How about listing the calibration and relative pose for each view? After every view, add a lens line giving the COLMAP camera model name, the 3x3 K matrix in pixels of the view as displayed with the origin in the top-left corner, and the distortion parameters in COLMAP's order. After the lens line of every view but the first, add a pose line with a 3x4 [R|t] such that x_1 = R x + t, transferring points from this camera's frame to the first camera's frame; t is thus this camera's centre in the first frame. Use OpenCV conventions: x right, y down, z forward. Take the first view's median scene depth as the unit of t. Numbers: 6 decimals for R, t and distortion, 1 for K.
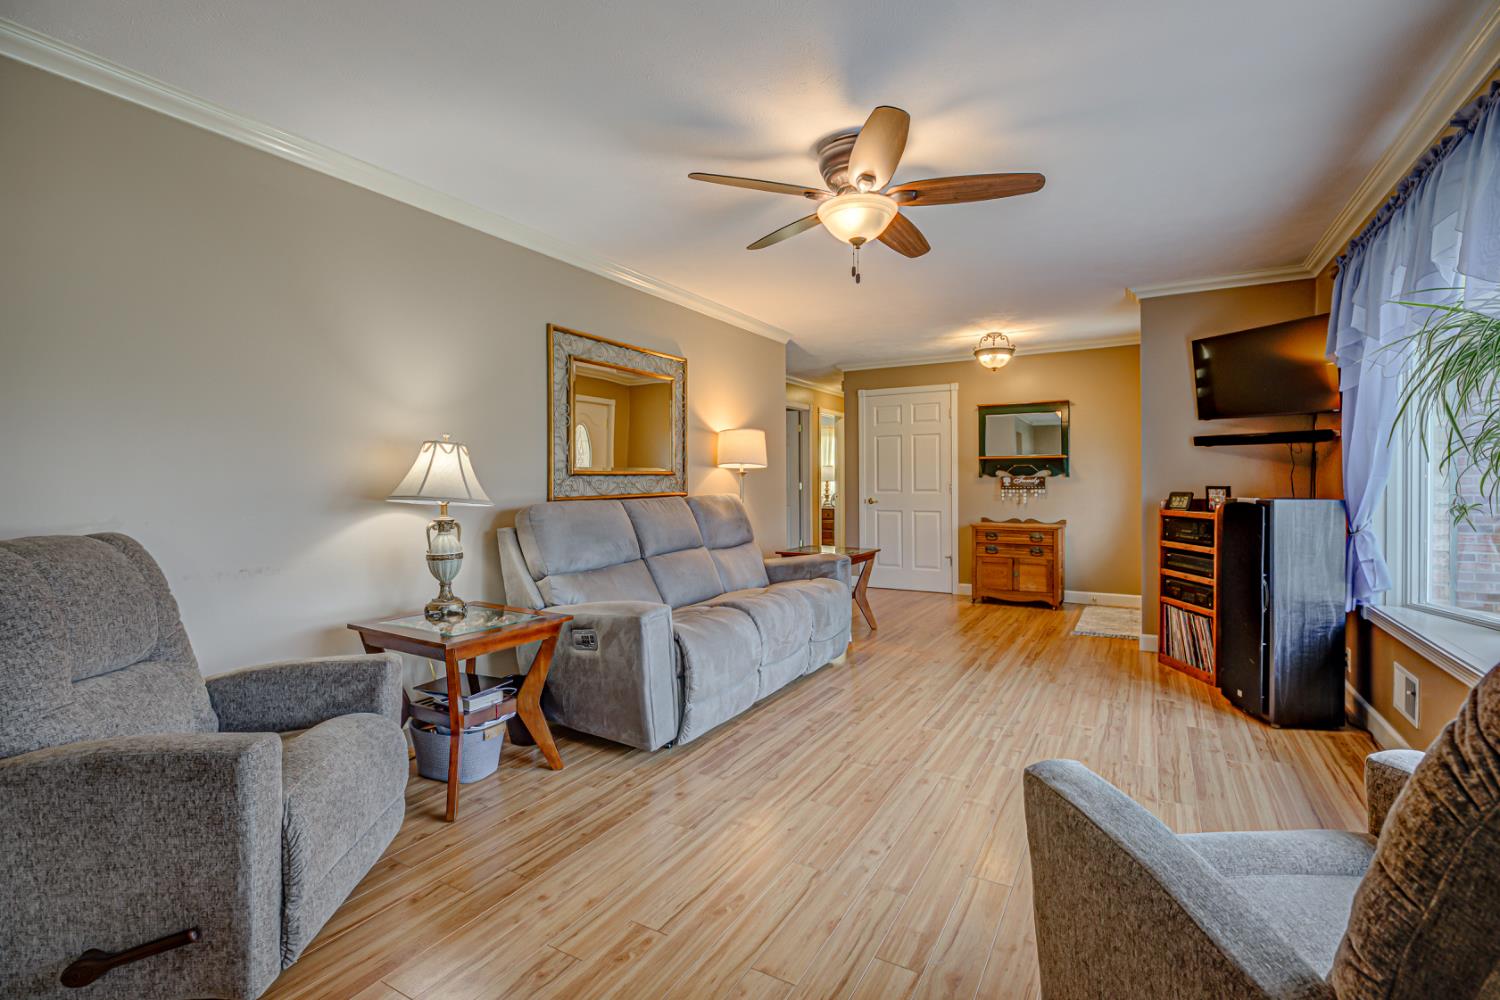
lens RADIAL K [[687.1, 0, 748.6], [0, 687.1, 494.6], [0, 0, 1]] dist [-0.009888, 0.001167]
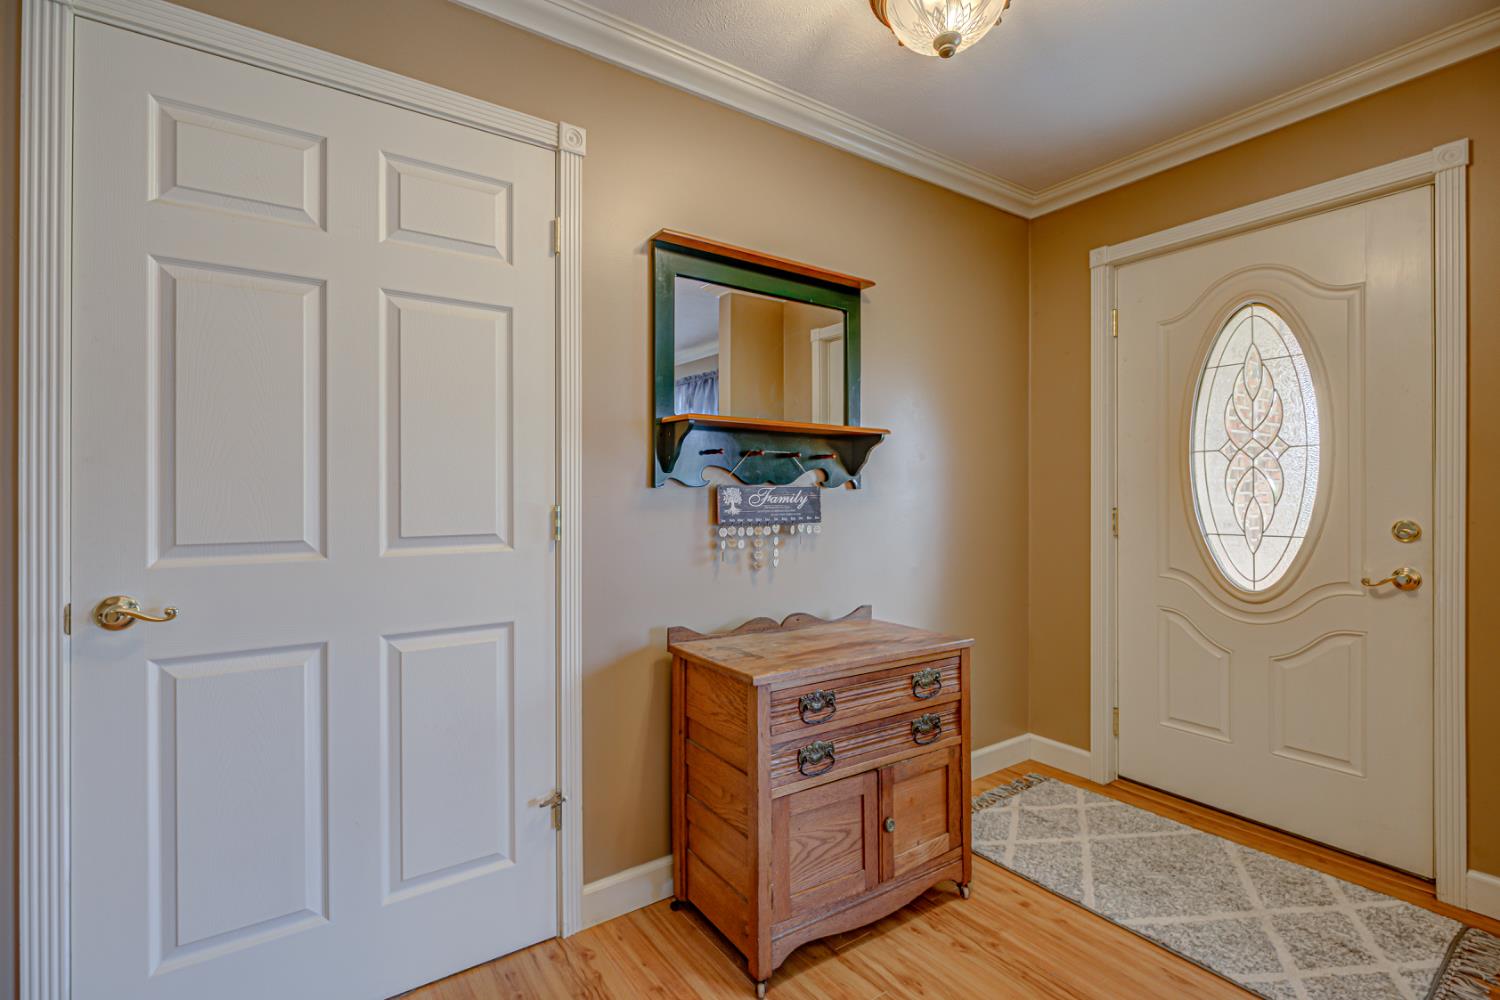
lens RADIAL K [[687.1, 0, 748.0], [0, 687.1, 497.3], [0, 0, 1]] dist [-0.009888, 0.001167]
pose [[0.424571, 0.000141, 0.905394, 0.097289], [0.007878, 0.999962, -0.003850, -0.019899], [-0.905360, 0.008767, 0.424554, 0.877747]]
